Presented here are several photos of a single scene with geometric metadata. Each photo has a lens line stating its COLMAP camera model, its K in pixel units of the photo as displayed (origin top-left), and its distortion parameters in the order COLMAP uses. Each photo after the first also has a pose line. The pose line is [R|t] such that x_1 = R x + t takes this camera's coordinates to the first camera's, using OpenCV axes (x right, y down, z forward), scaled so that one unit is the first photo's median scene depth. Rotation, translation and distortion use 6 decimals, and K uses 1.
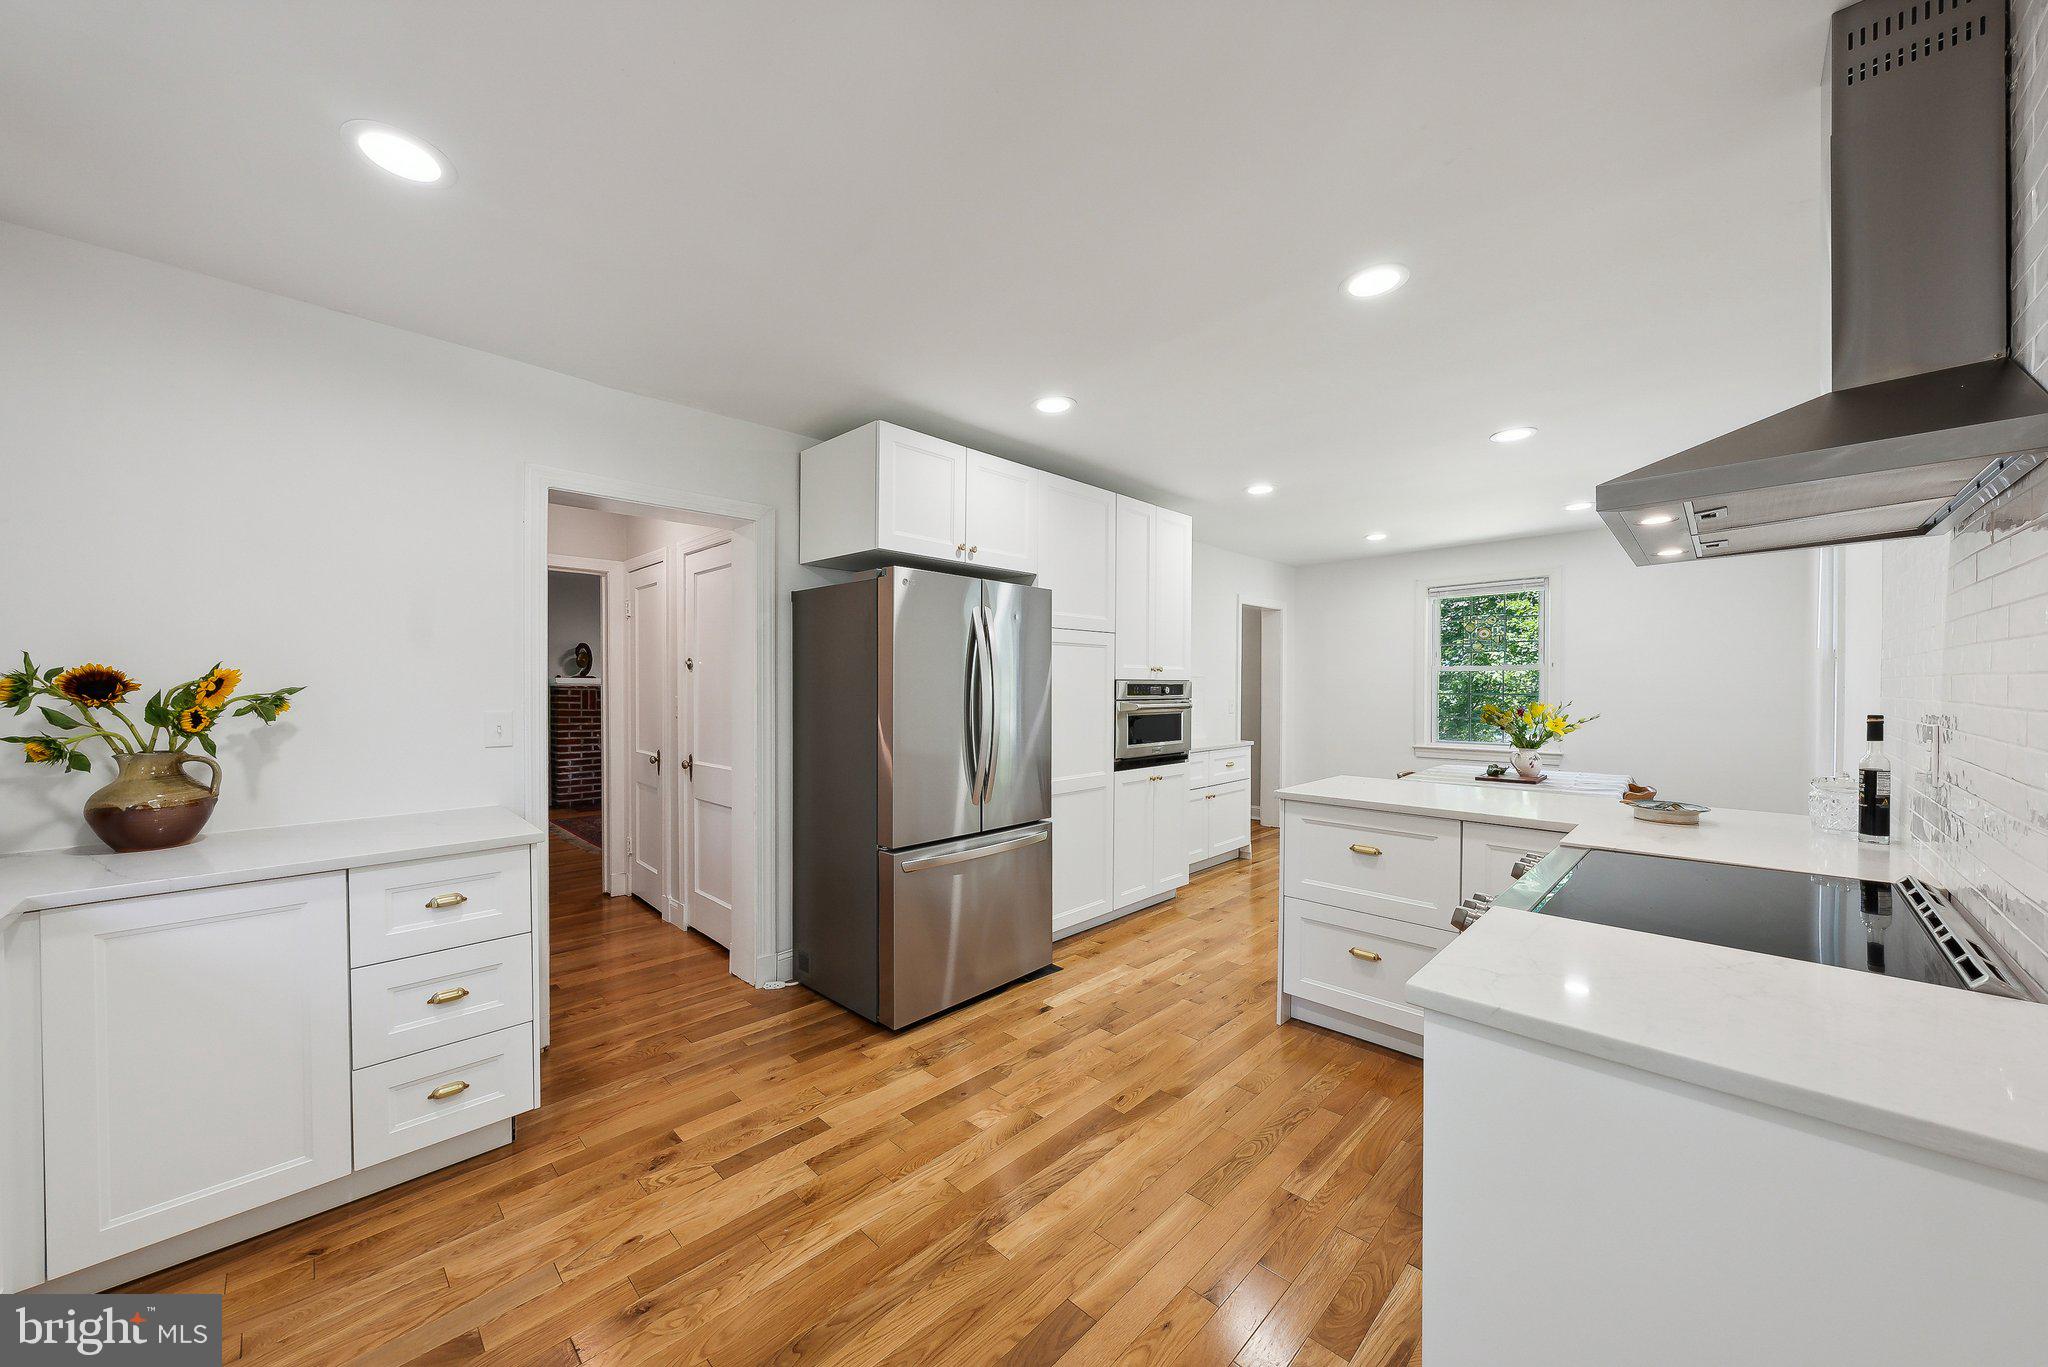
lens RADIAL K [[723.2, 0, 1028.0], [0, 723.2, 689.3], [0, 0, 1]] dist [-0.003166, 0.000247]
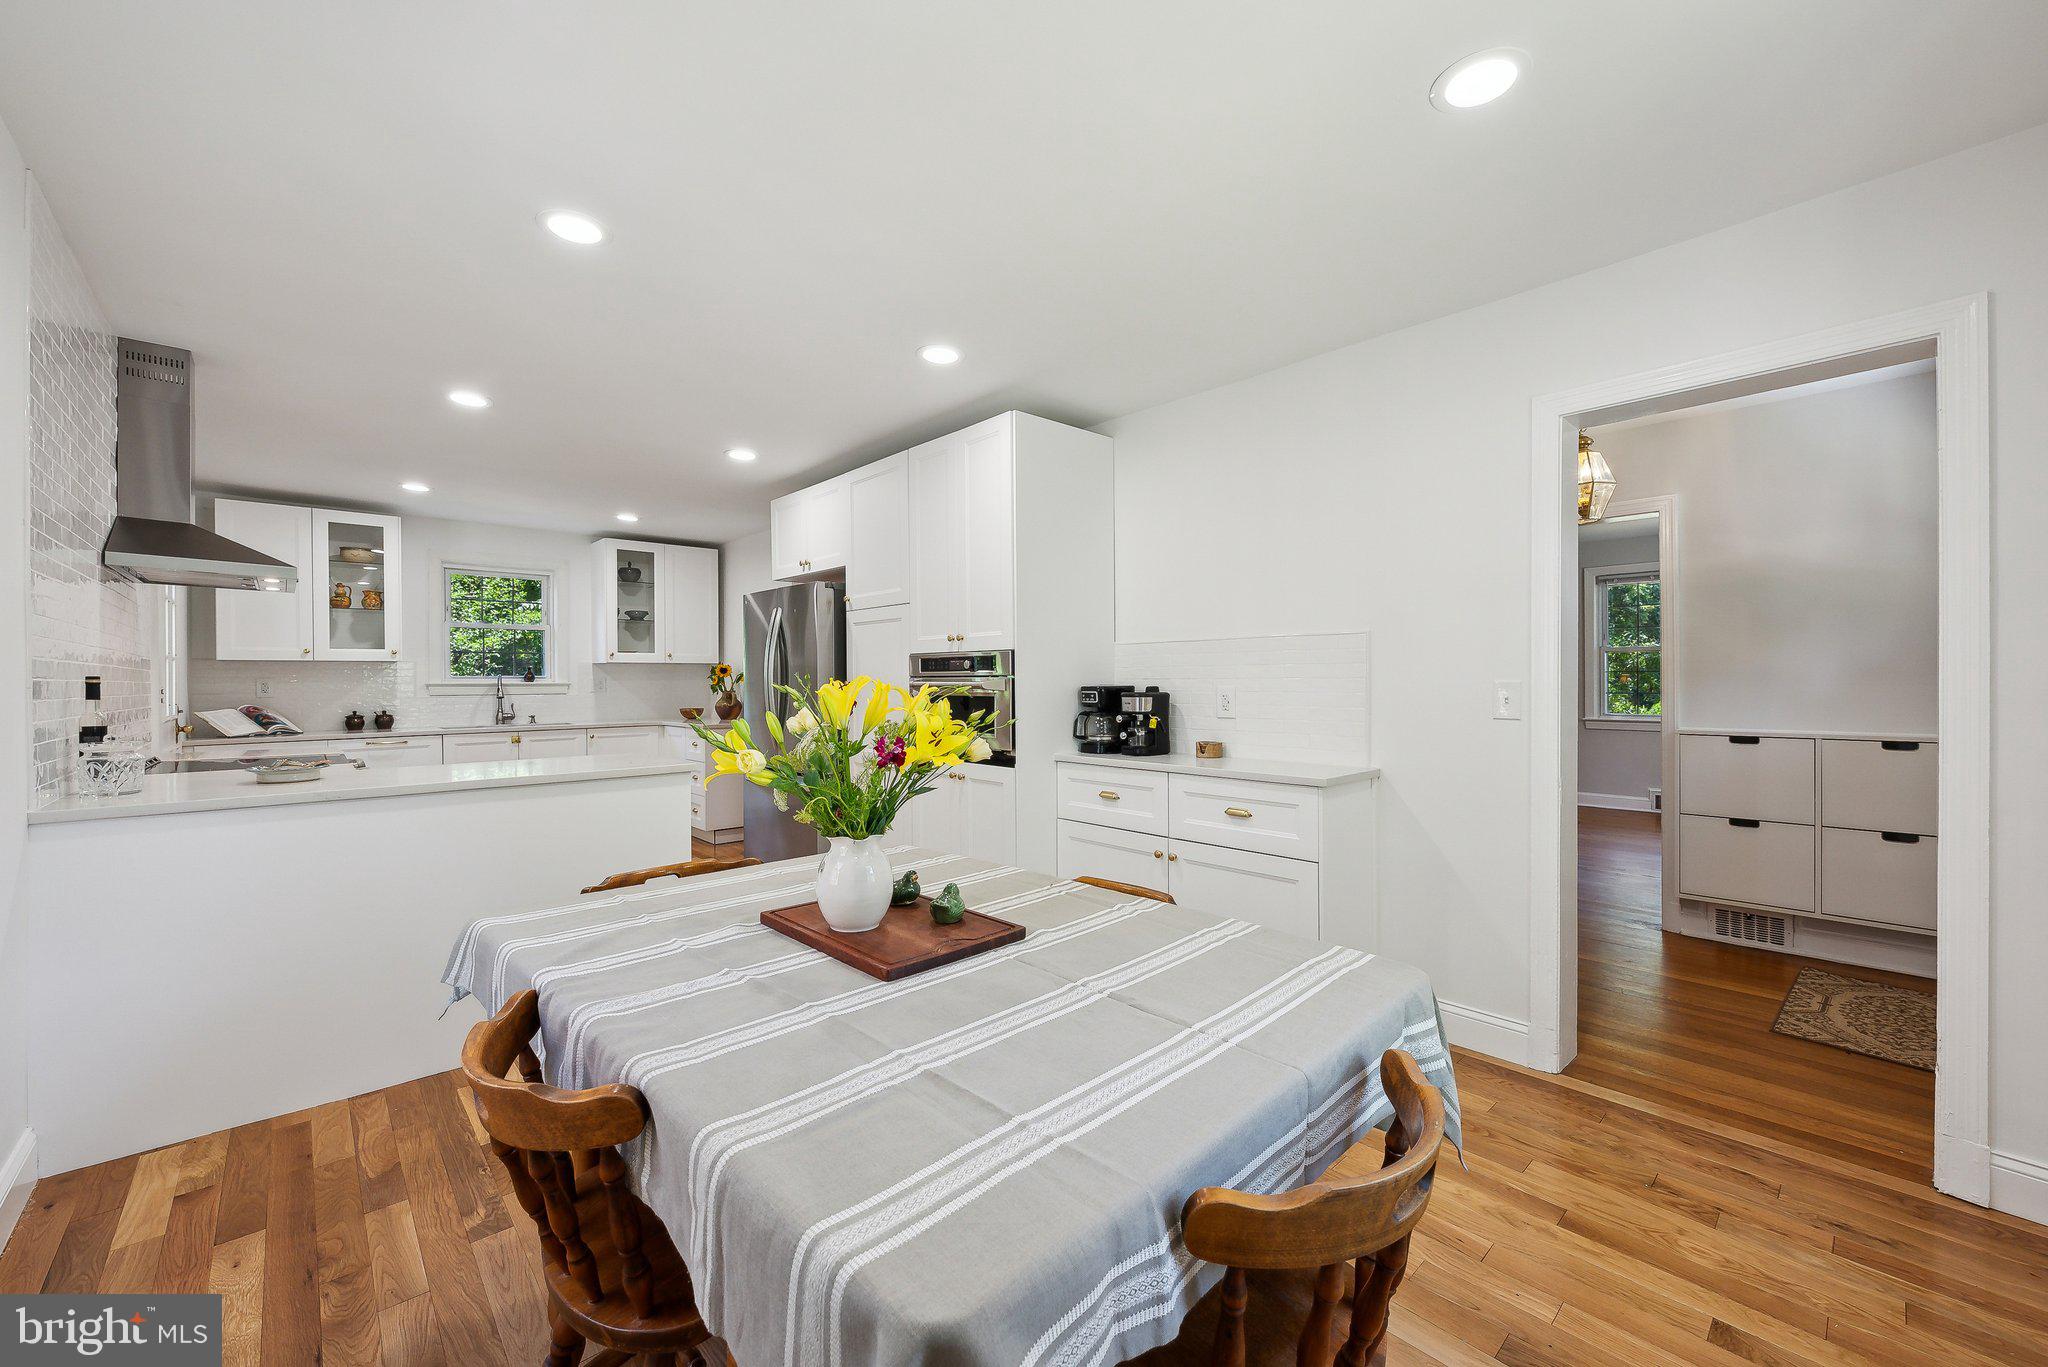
lens RADIAL K [[784.9, 0, 1024.0], [0, 784.9, 684.3], [0, 0, 1]] dist [-0.008268, 0.000013]
pose [[-0.039345, 0.003769, -0.999219, 2.224471], [-0.001071, 0.999992, 0.003814, 0.041652], [0.999225, 0.001220, -0.039340, 2.385576]]
